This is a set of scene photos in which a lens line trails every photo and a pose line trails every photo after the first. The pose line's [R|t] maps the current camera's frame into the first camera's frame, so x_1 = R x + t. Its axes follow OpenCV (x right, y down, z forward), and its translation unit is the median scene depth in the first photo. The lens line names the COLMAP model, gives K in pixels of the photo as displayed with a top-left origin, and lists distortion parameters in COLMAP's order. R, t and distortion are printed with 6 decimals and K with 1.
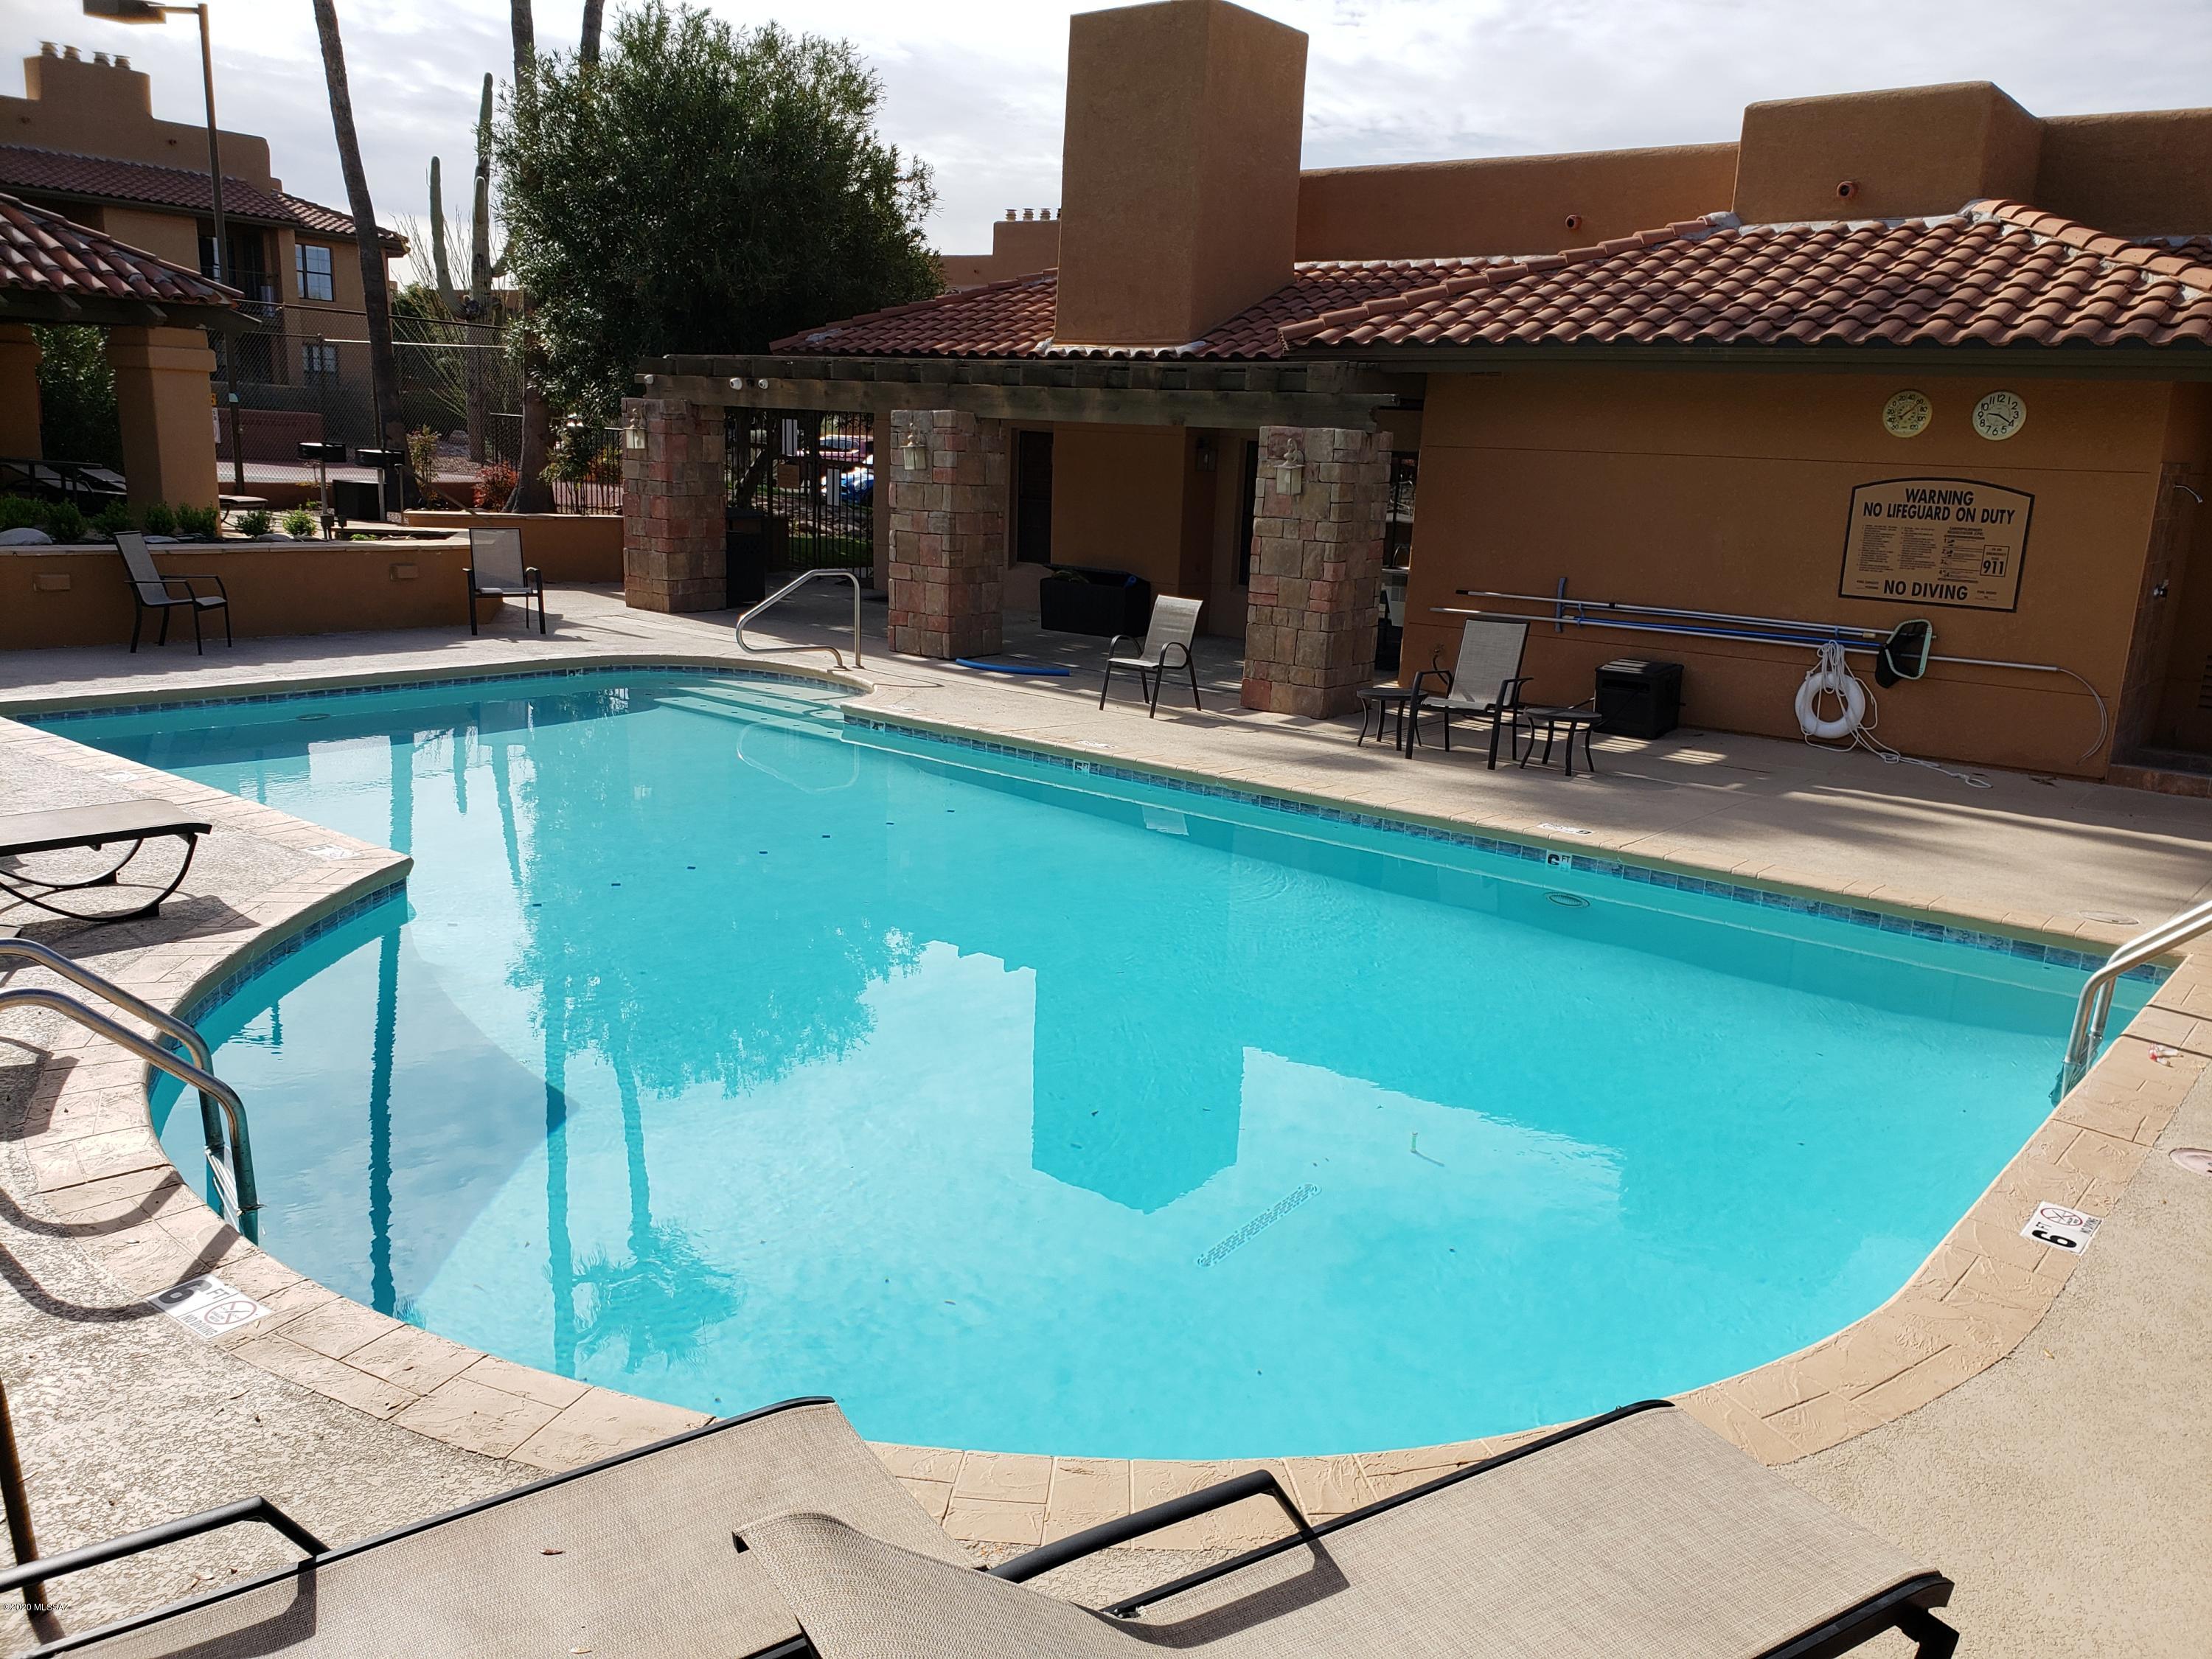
lens RADIAL K [[1664.5, 0, 1106.4], [0, 1664.5, 876.8], [0, 0, 1]] dist [0.011801, 0.002787]
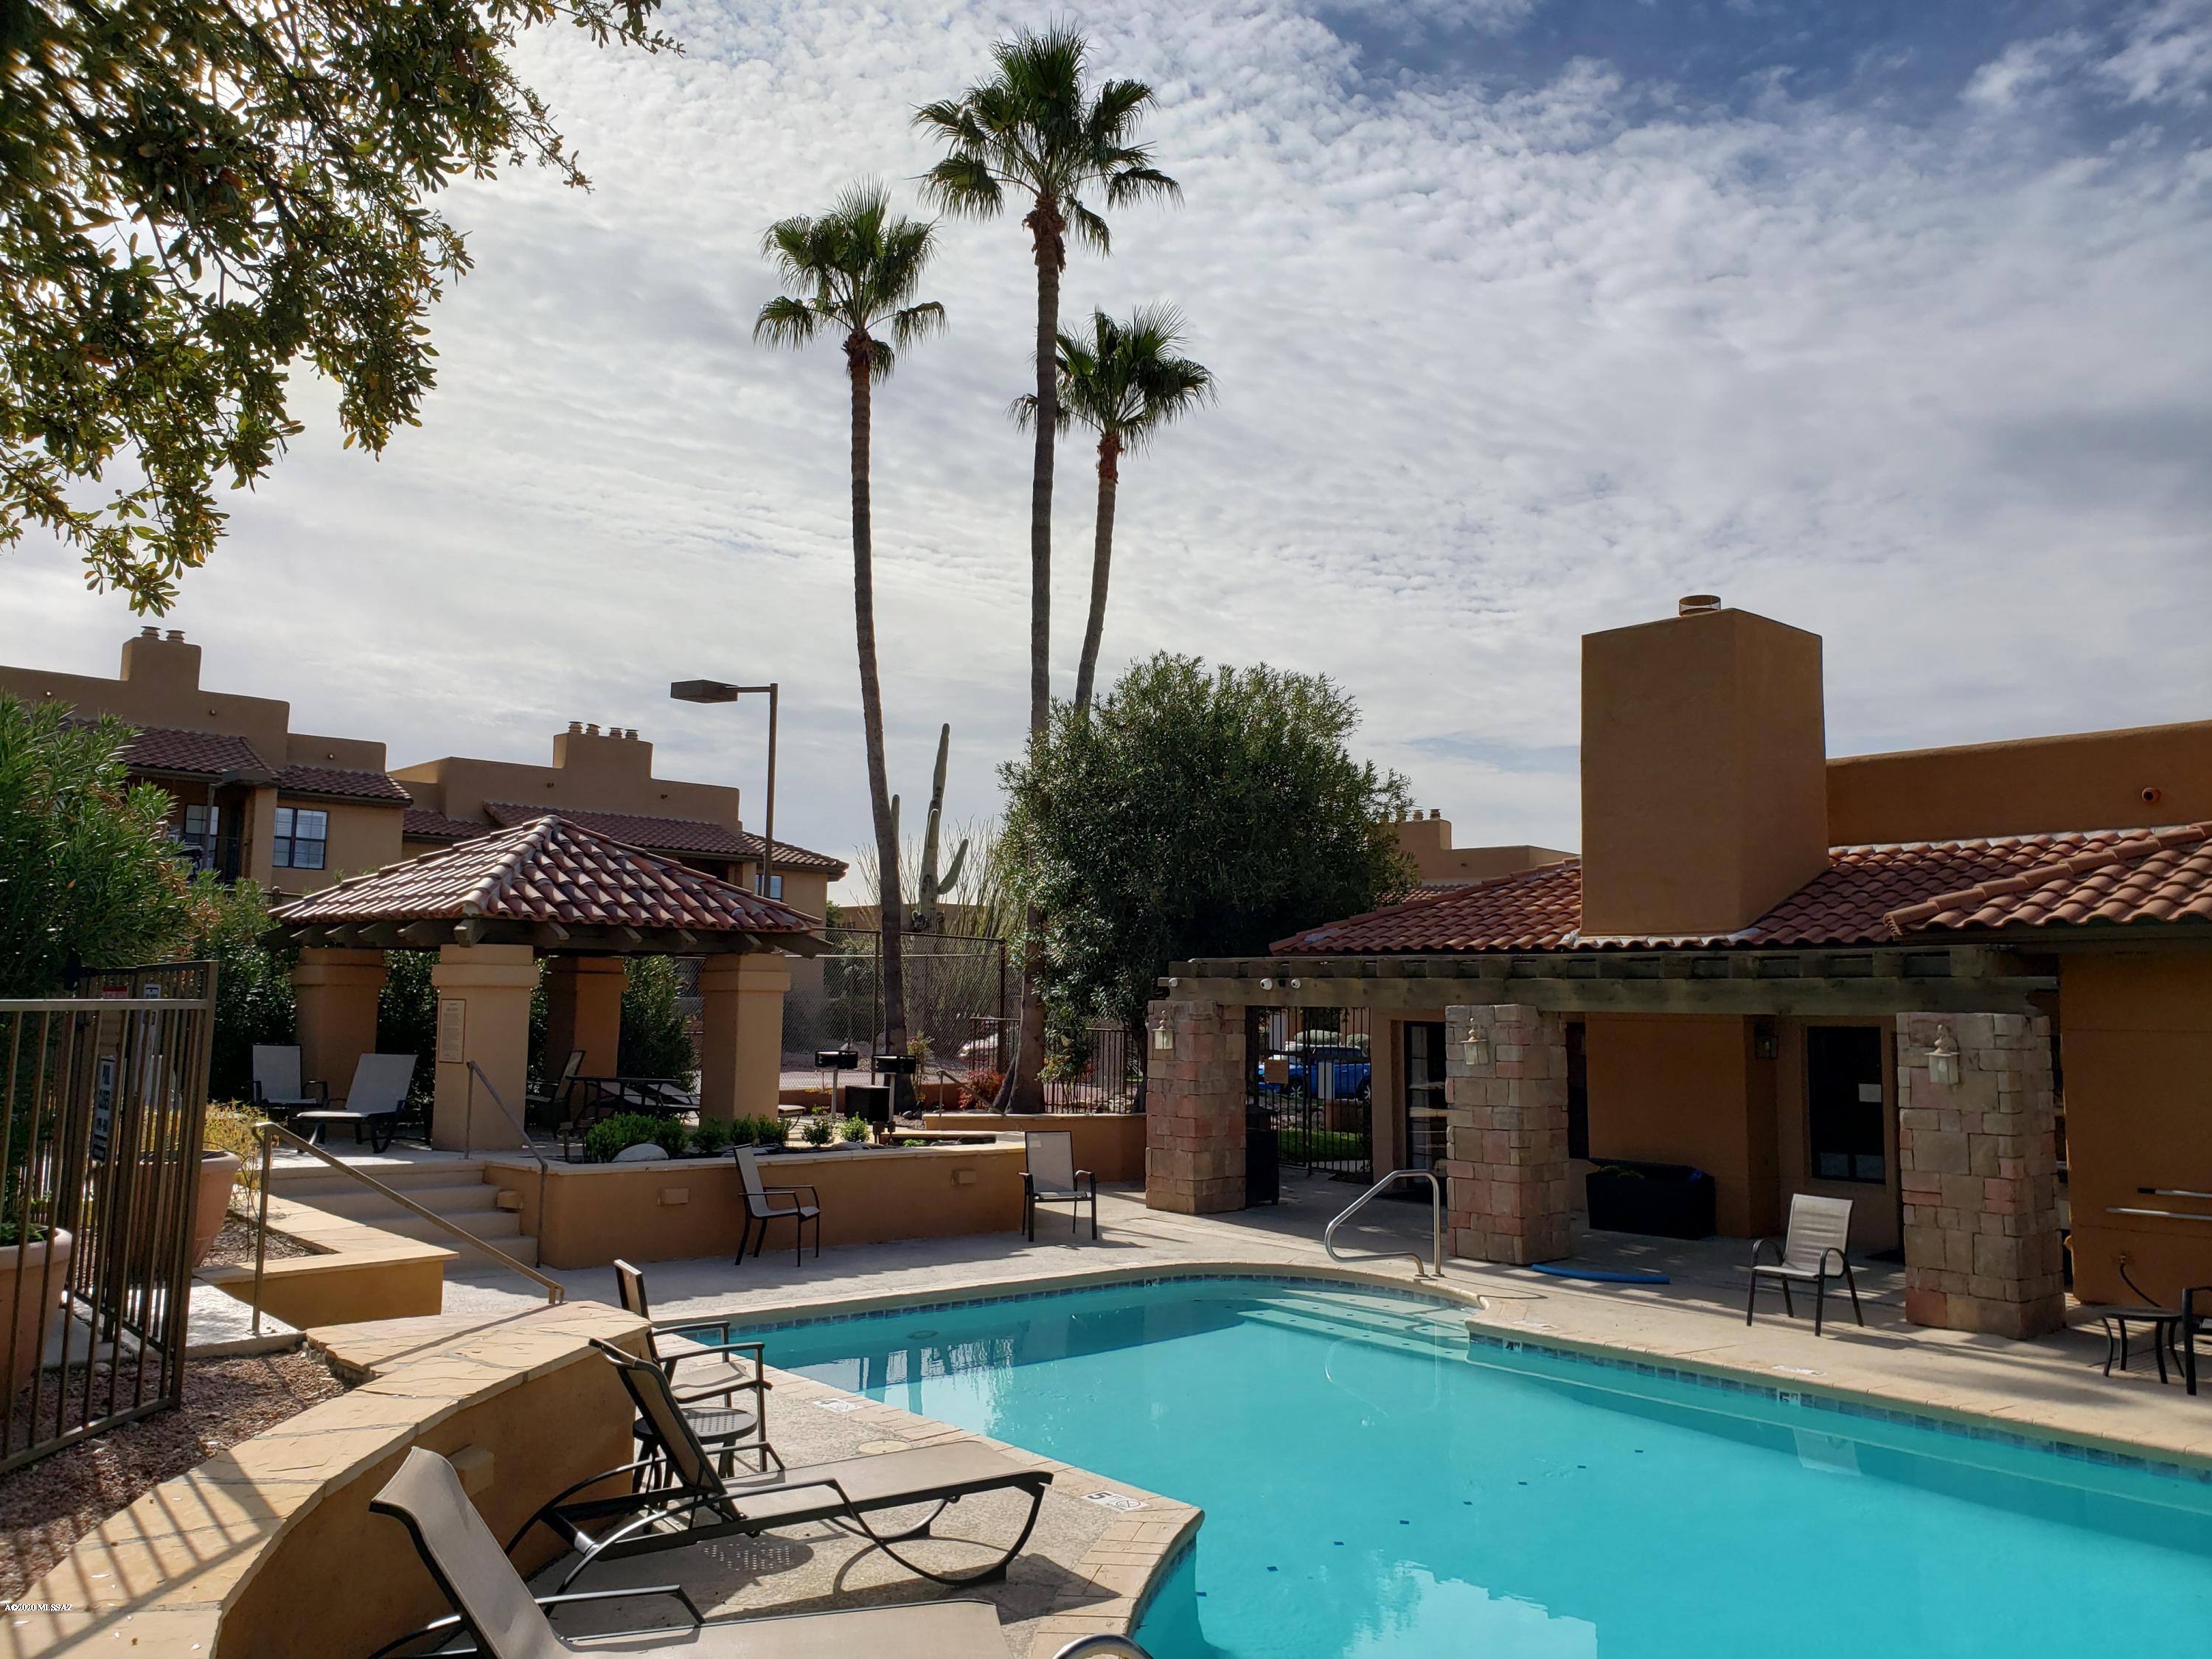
lens RADIAL K [[1690.1, 0, 1091.9], [0, 1690.1, 824.8], [0, 0, 1]] dist [0.072663, -0.124026]
pose [[0.984043, -0.048586, -0.171170, -0.157619], [-0.017110, 0.931700, -0.362826, -0.011374], [0.177107, 0.359965, 0.916001, 0.002044]]
